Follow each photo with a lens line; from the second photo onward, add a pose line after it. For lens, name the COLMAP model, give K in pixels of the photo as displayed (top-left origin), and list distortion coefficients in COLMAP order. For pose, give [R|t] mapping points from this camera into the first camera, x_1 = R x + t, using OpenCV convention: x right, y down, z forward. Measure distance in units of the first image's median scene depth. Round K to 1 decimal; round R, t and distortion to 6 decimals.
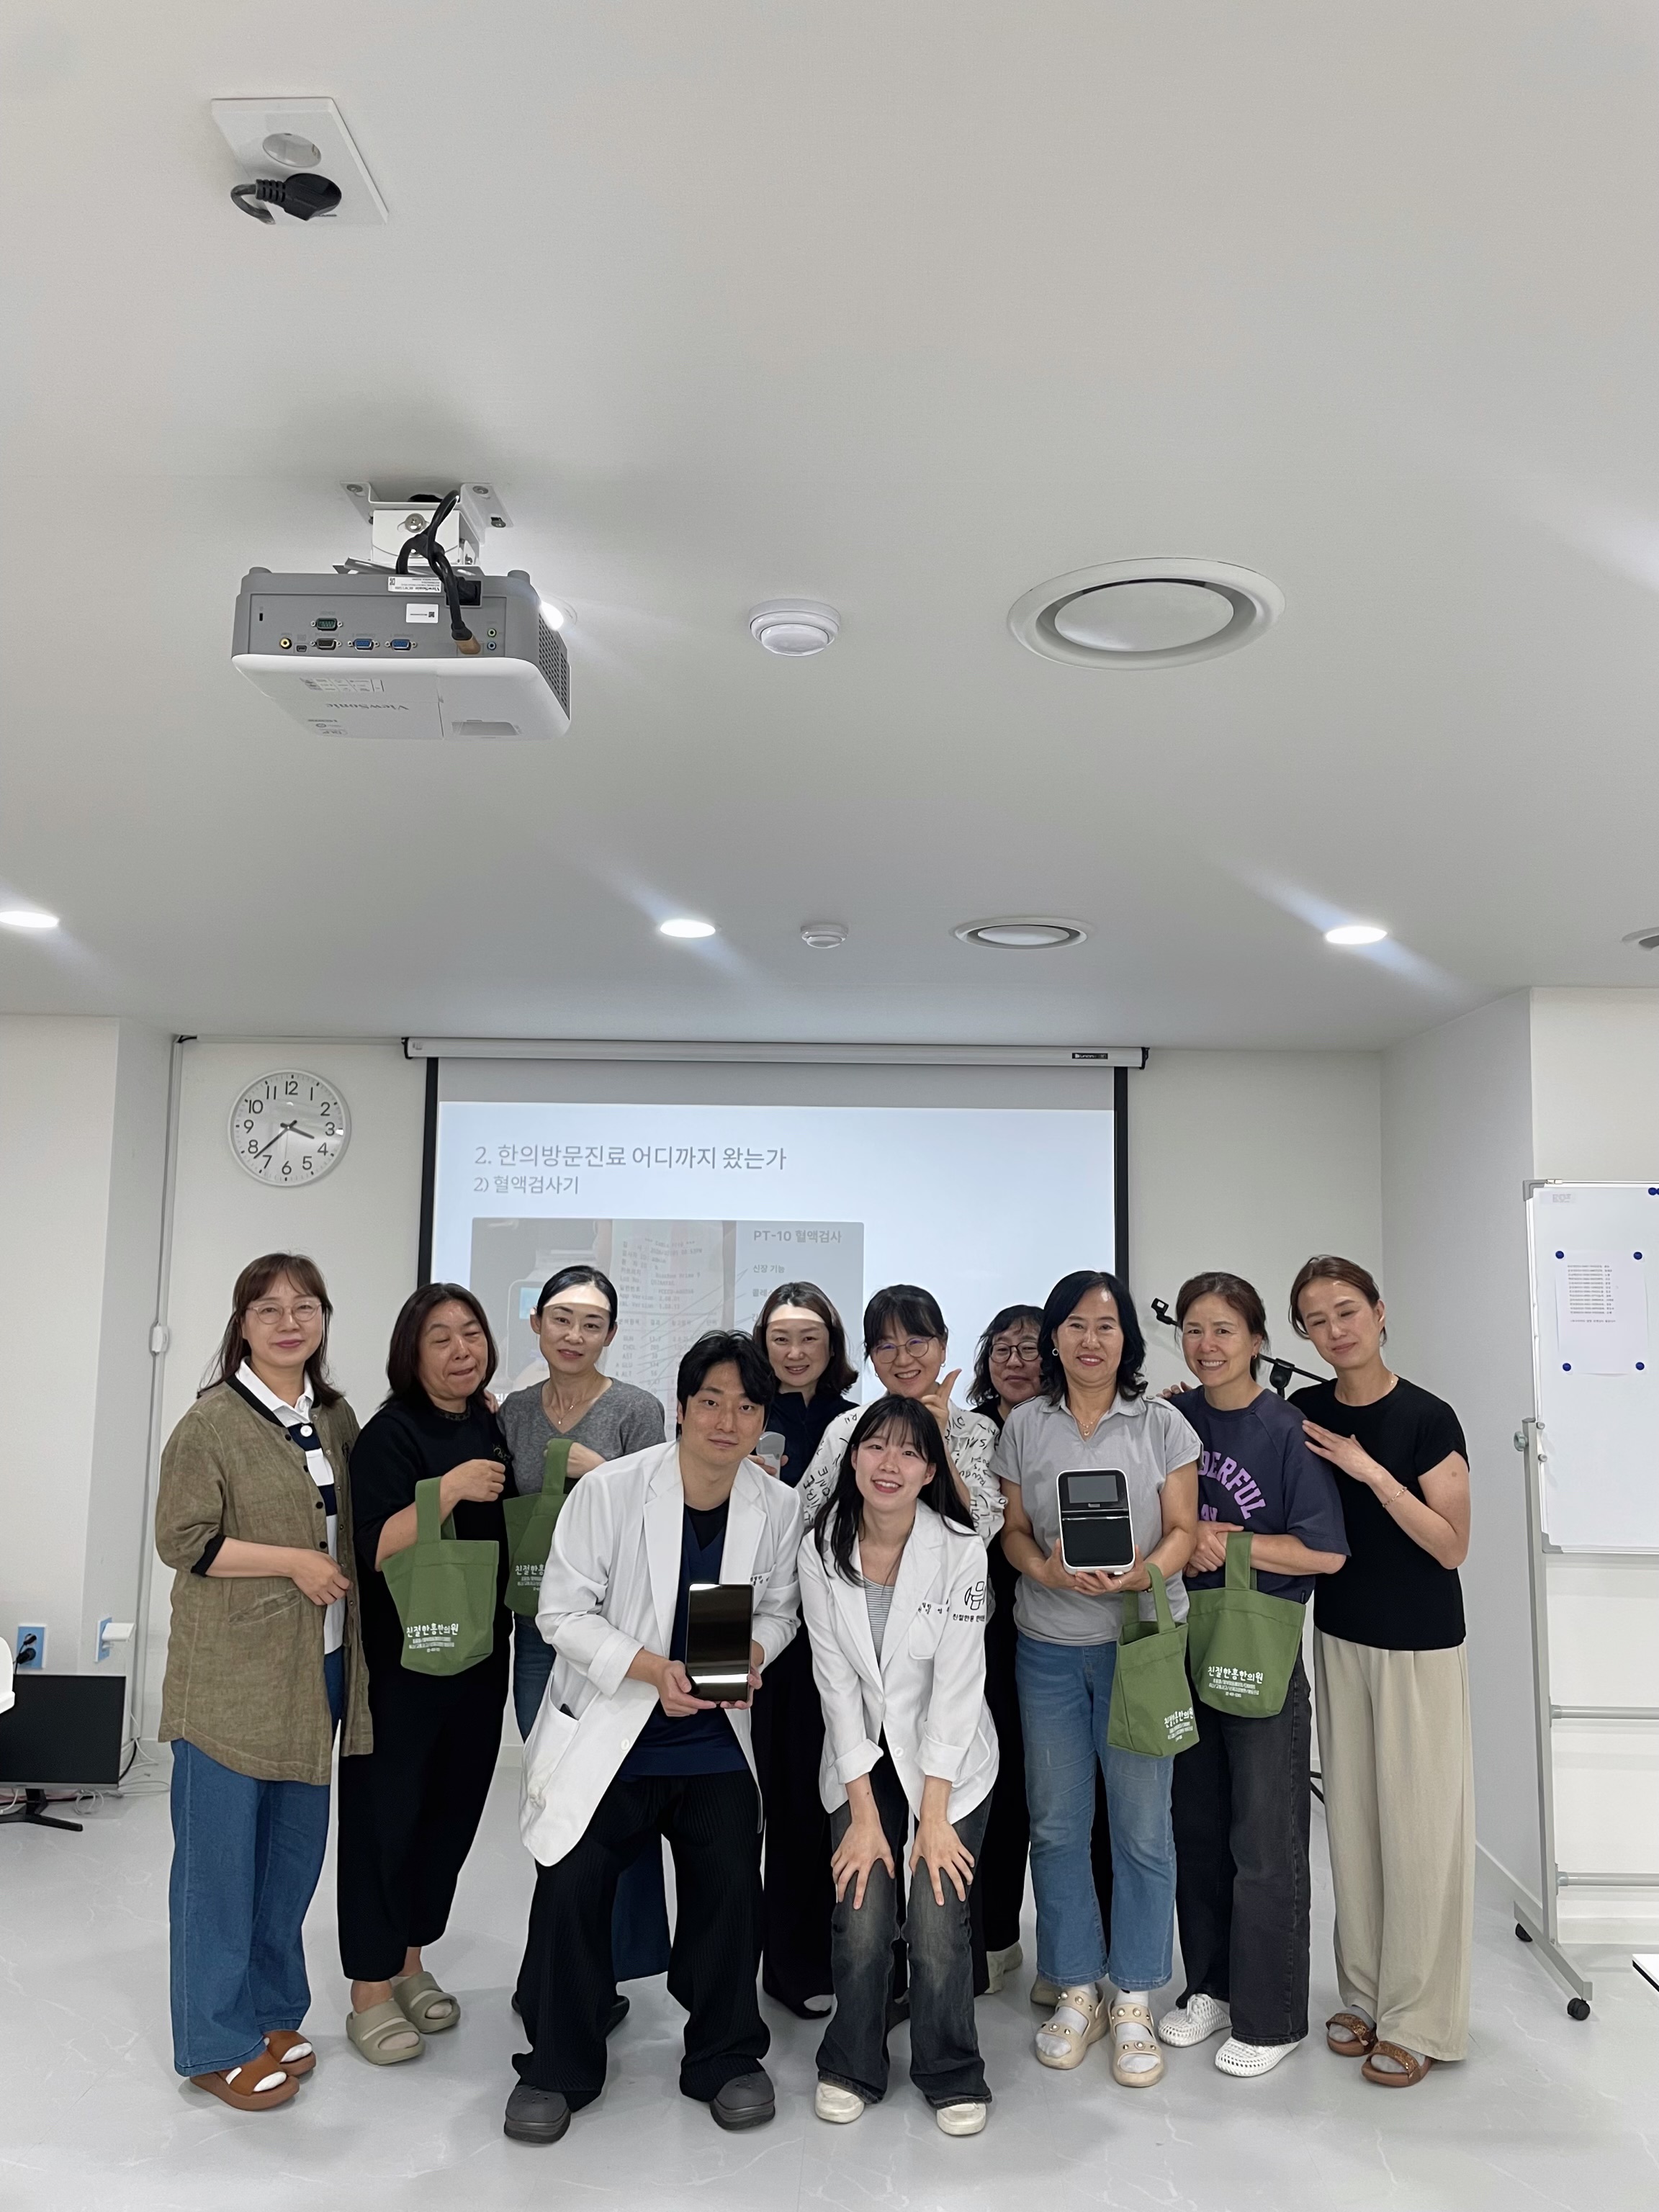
lens RADIAL K [[1638.5, 0, 833.9], [0, 1638.5, 1121.3], [0, 0, 1]] dist [0.178942, -0.145429]
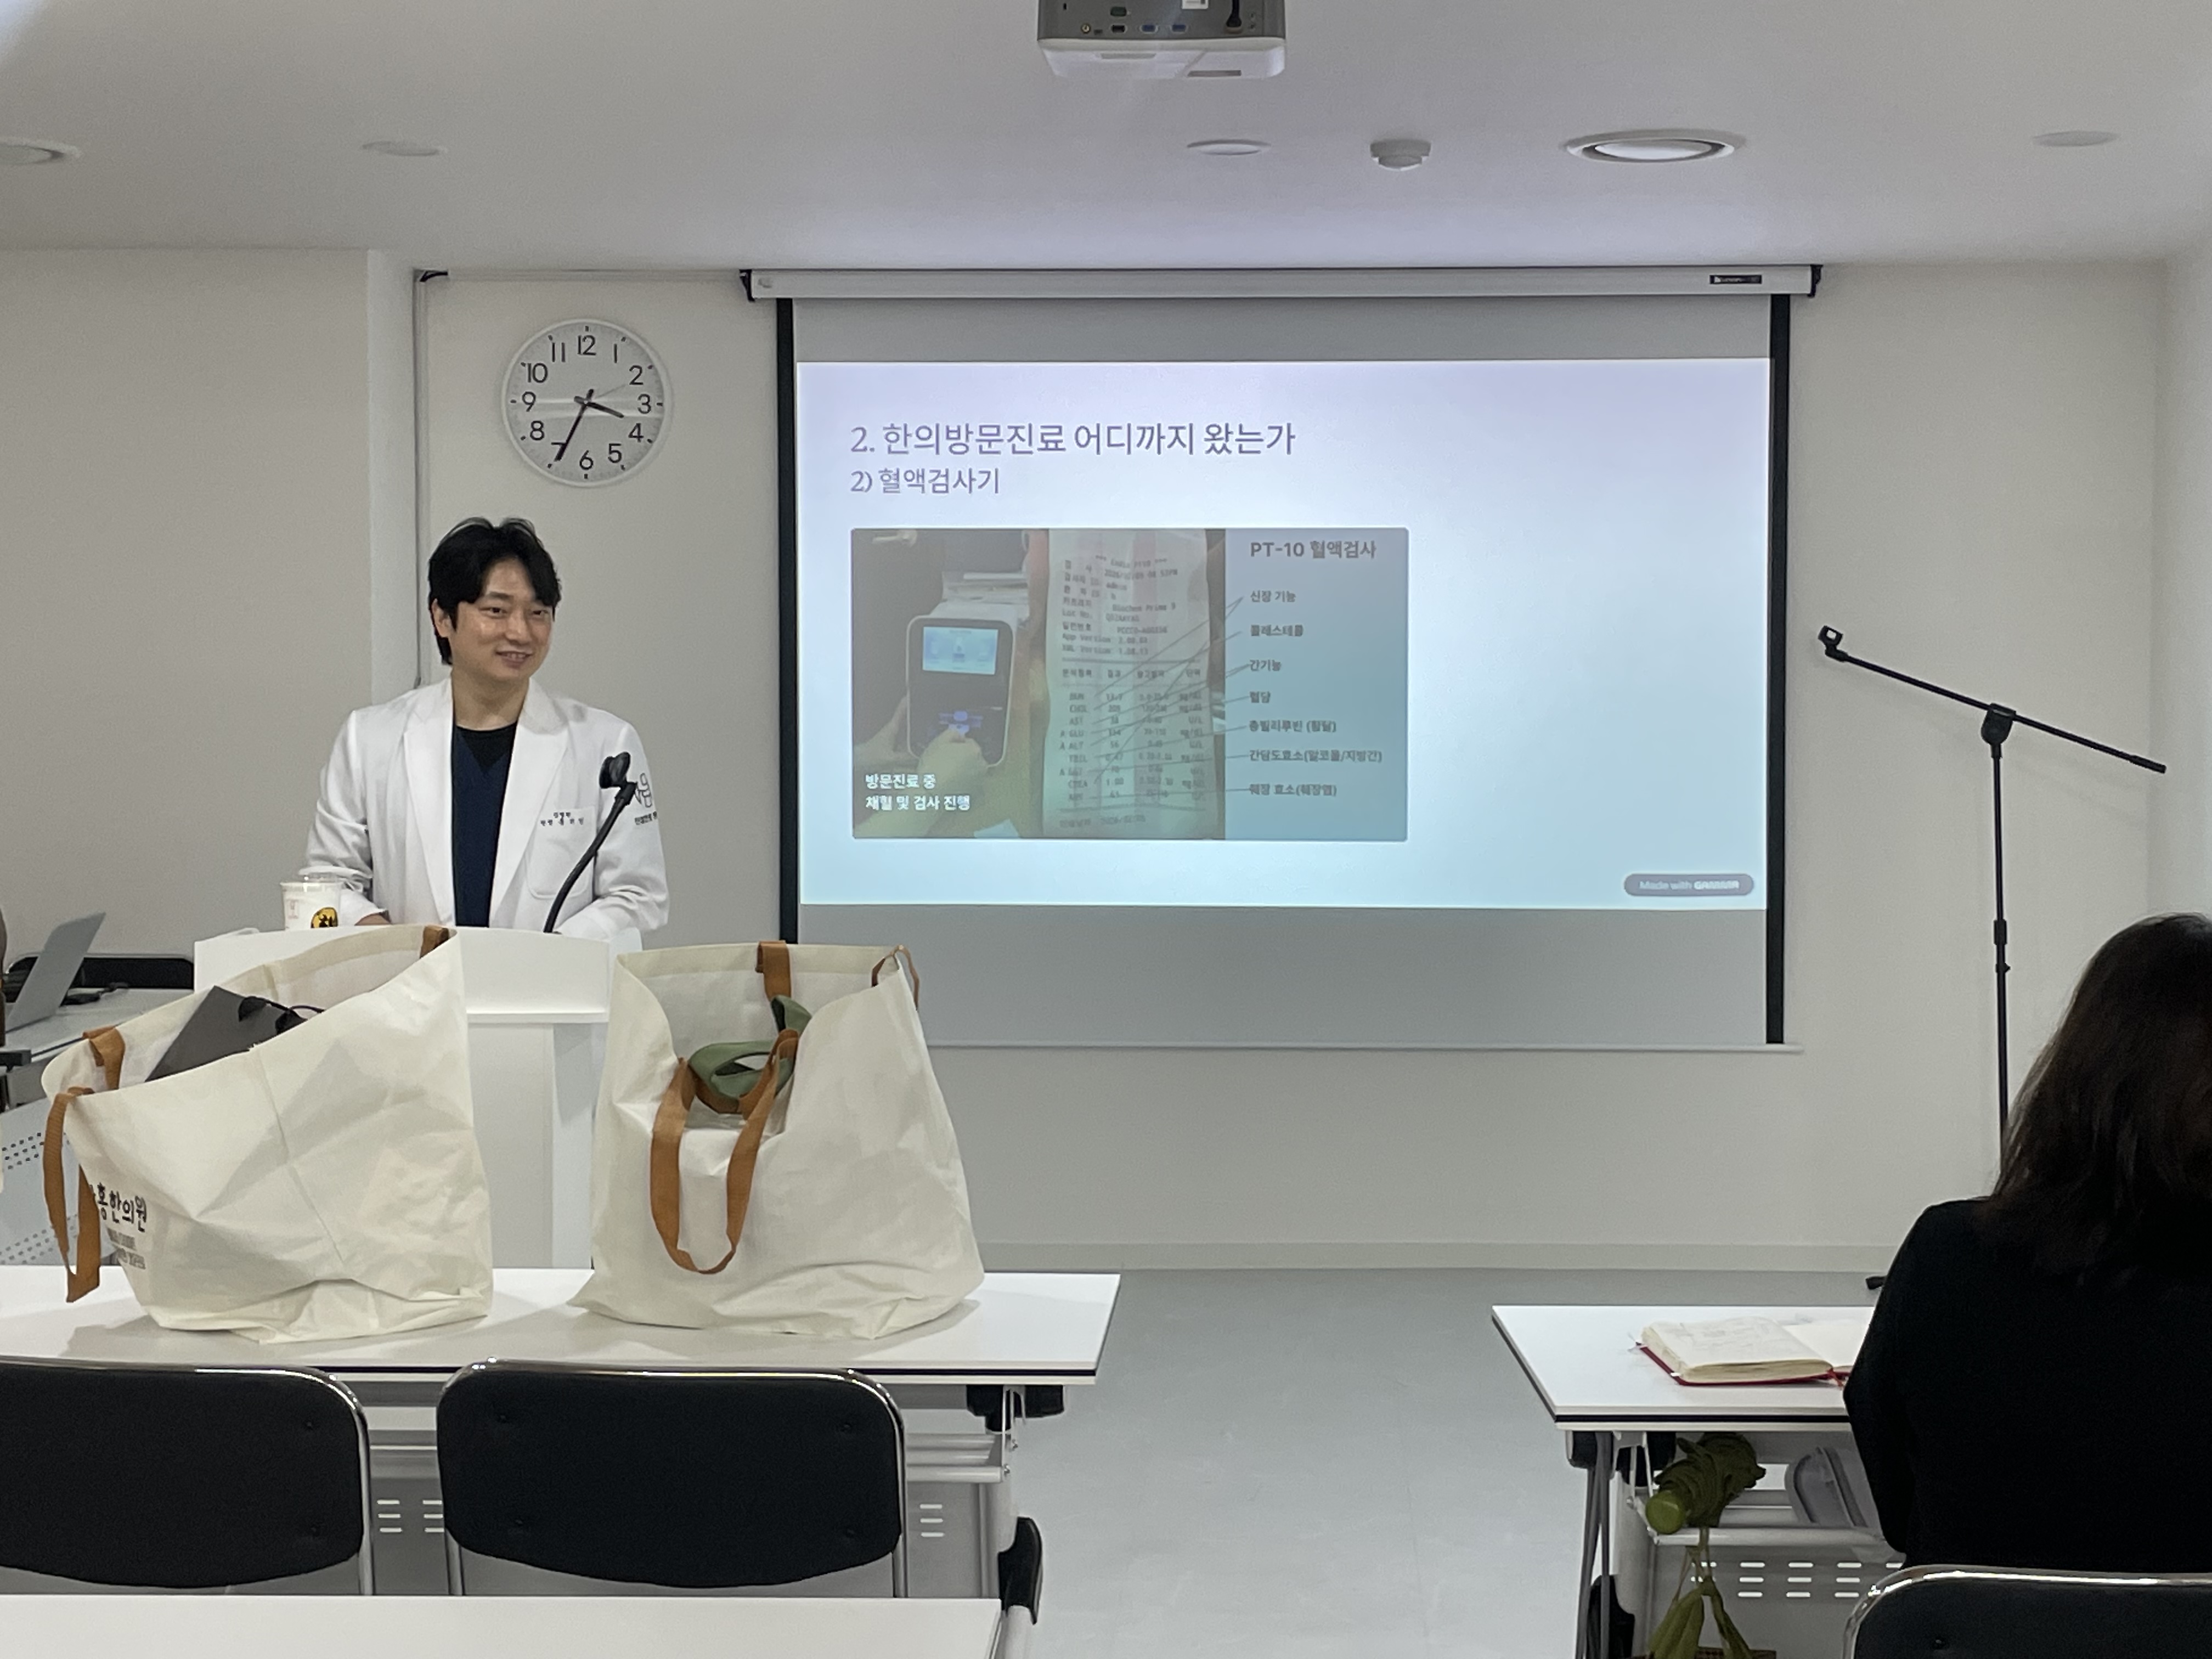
lens RADIAL K [[3463.6, 0, 1106.0], [0, 3463.6, 829.5], [0, 0, 1]] dist [0.192928, -0.820787]
pose [[0.999734, -0.013659, -0.018577, -0.084381], [0.016020, 0.990909, 0.133579, -0.010806], [0.016583, -0.133841, 0.990864, -0.485217]]
